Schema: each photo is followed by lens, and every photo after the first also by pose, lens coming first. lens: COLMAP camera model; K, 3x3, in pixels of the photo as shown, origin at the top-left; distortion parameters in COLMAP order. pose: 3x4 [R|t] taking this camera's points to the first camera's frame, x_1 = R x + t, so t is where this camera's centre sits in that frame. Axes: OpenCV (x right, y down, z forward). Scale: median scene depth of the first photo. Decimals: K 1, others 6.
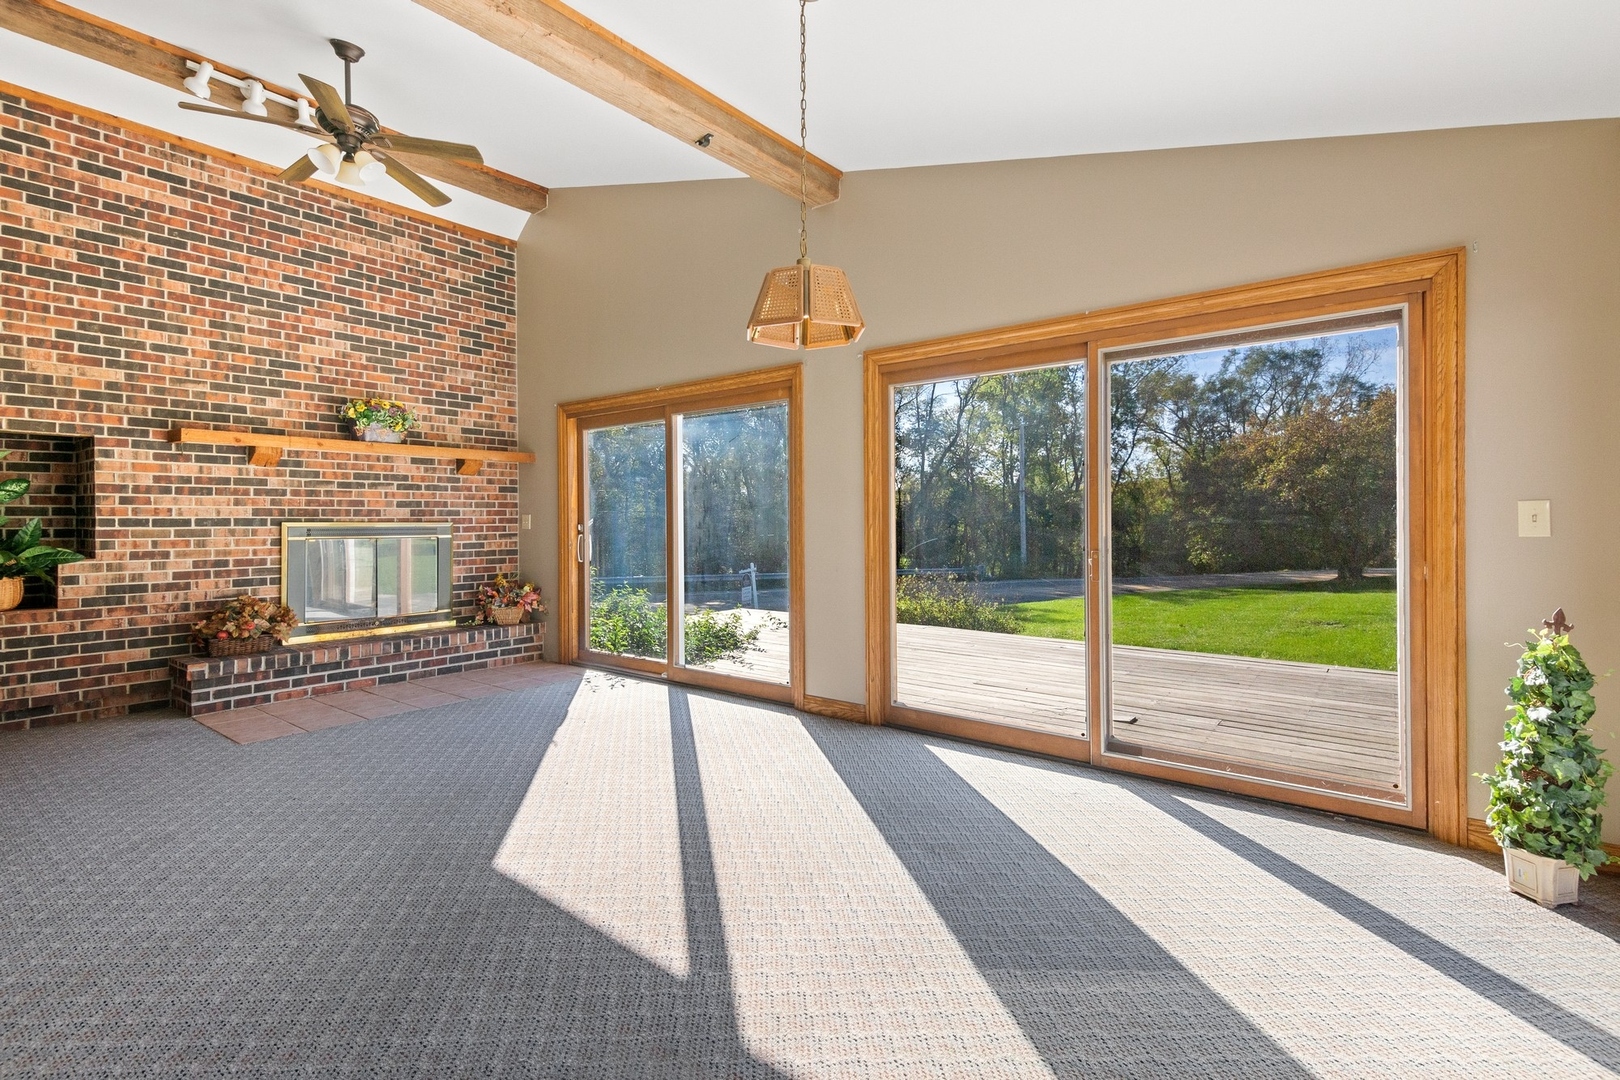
lens RADIAL K [[744.6, 0, 811.4], [0, 744.6, 532.8], [0, 0, 1]] dist [0.009853, 0.000097]
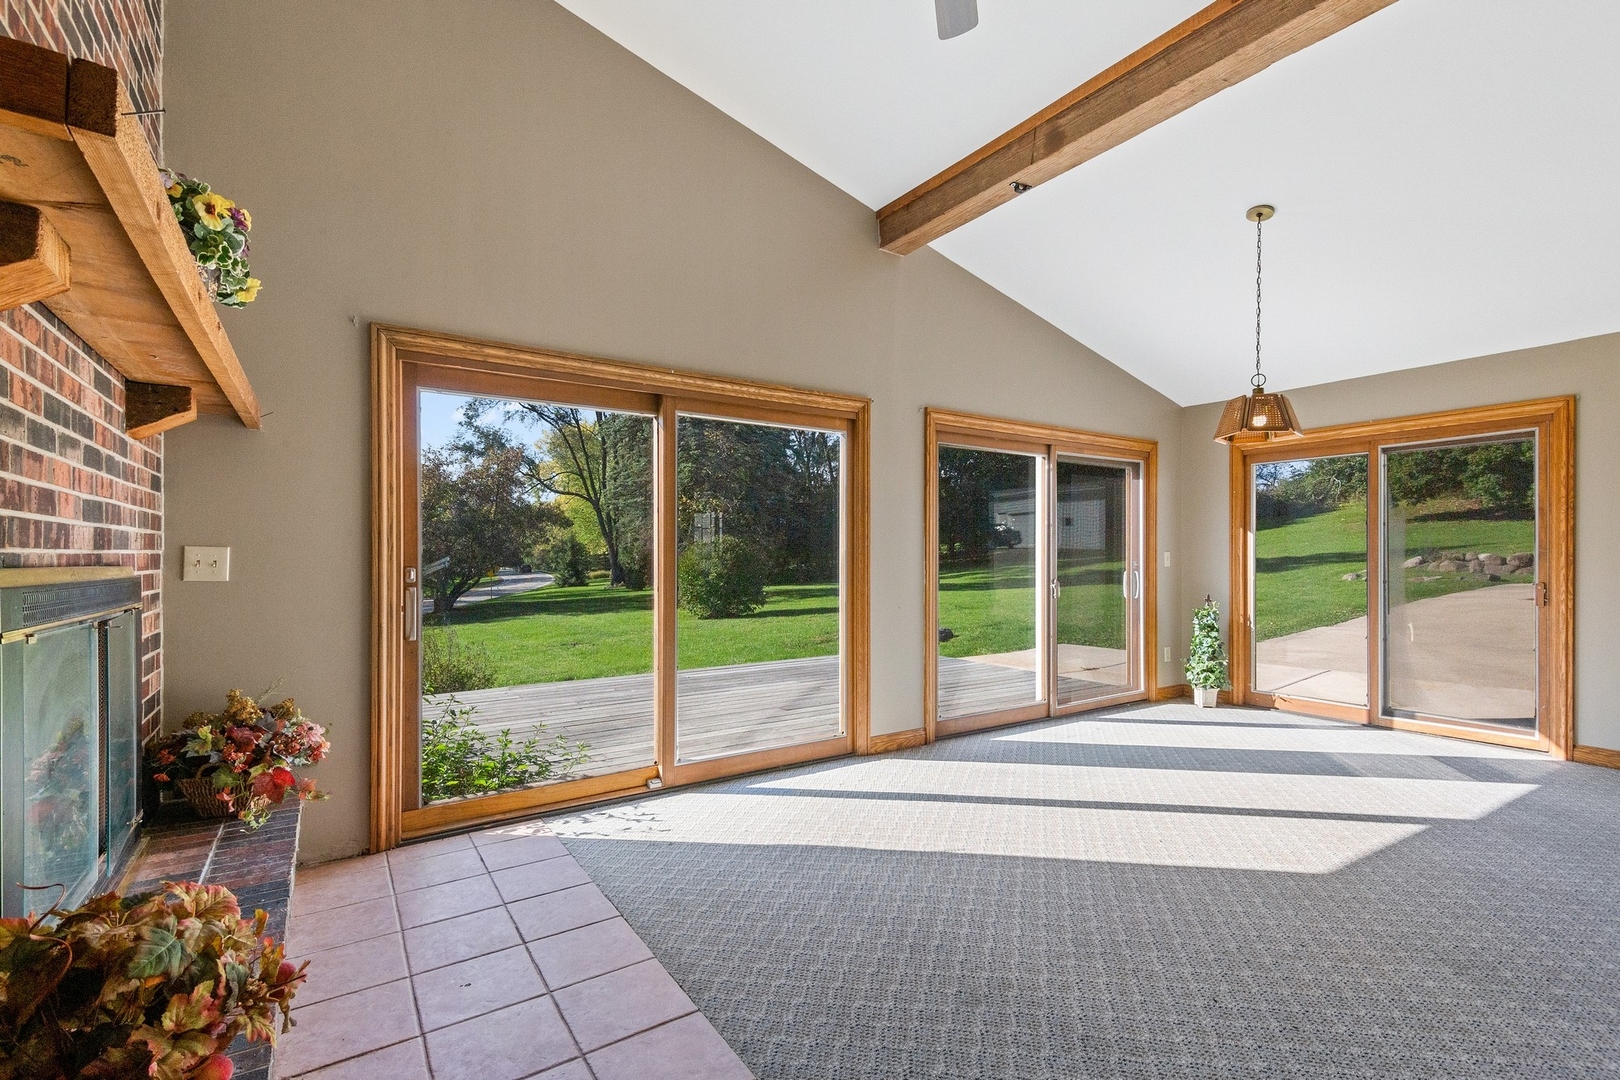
lens RADIAL K [[744.6, 0, 810.5], [0, 744.6, 547.7], [0, 0, 1]] dist [0.009853, 0.000097]
pose [[0.306829, 0.013419, 0.951670, -1.070429], [0.014748, 0.999714, -0.018852, -0.016799], [-0.951650, 0.019819, 0.306544, 0.855466]]
